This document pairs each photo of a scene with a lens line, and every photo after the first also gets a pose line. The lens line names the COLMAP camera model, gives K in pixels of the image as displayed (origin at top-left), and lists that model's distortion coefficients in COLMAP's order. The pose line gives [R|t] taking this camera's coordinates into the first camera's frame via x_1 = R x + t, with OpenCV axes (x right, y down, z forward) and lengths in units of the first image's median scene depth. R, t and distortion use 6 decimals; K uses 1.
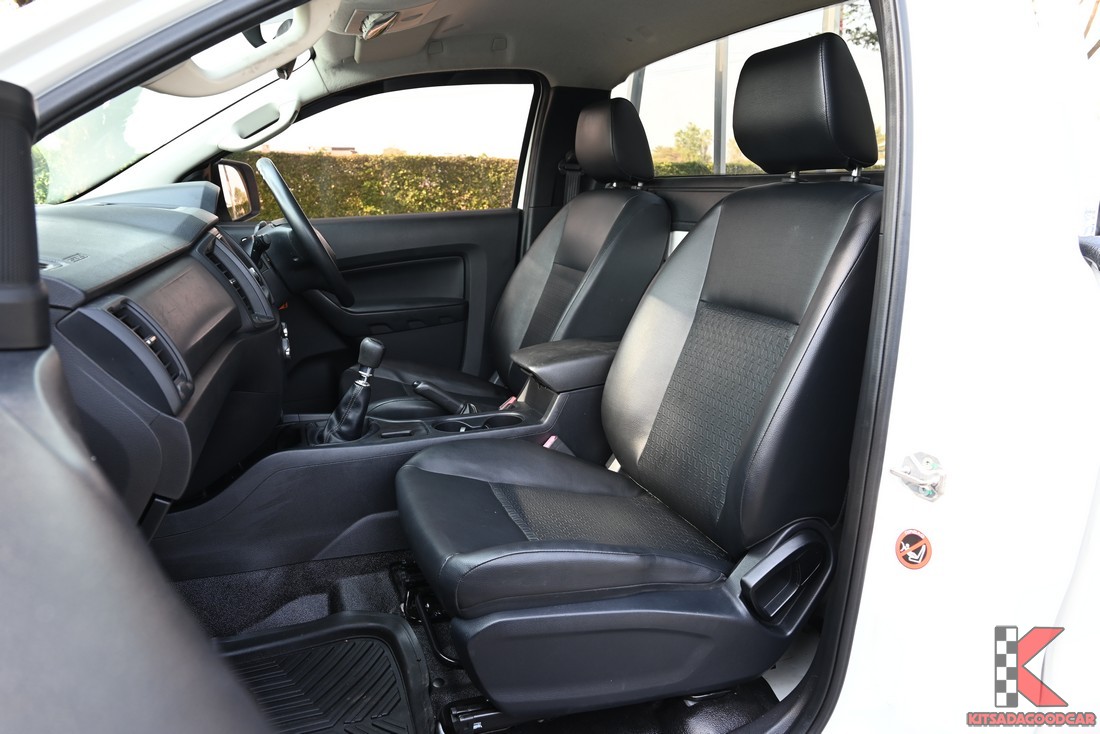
lens RADIAL K [[773.5, 0, 549.9], [0, 773.5, 345.2], [0, 0, 1]] dist [0.037464, 0.000343]
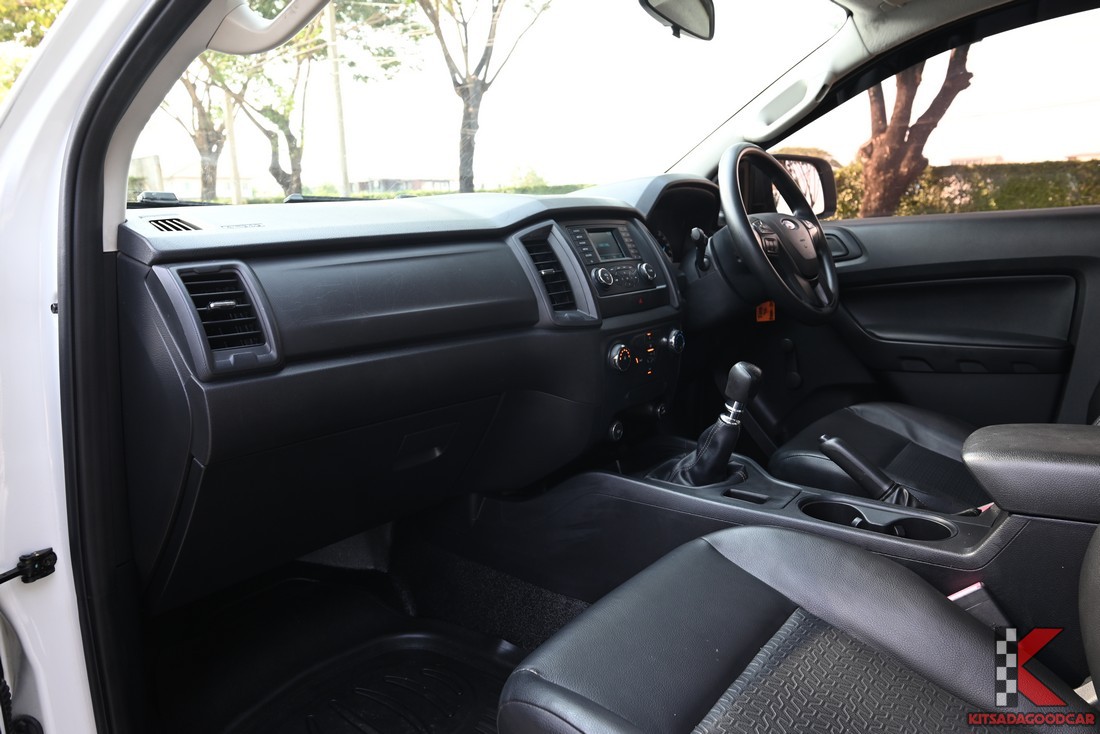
lens RADIAL K [[773.5, 0, 549.9], [0, 773.5, 345.2], [0, 0, 1]] dist [0.037464, 0.000343]
pose [[0.541428, 0.133938, -0.830010, 0.251199], [-0.153205, 0.986417, 0.059240, -0.036348], [0.826671, 0.095087, 0.554594, 0.350606]]
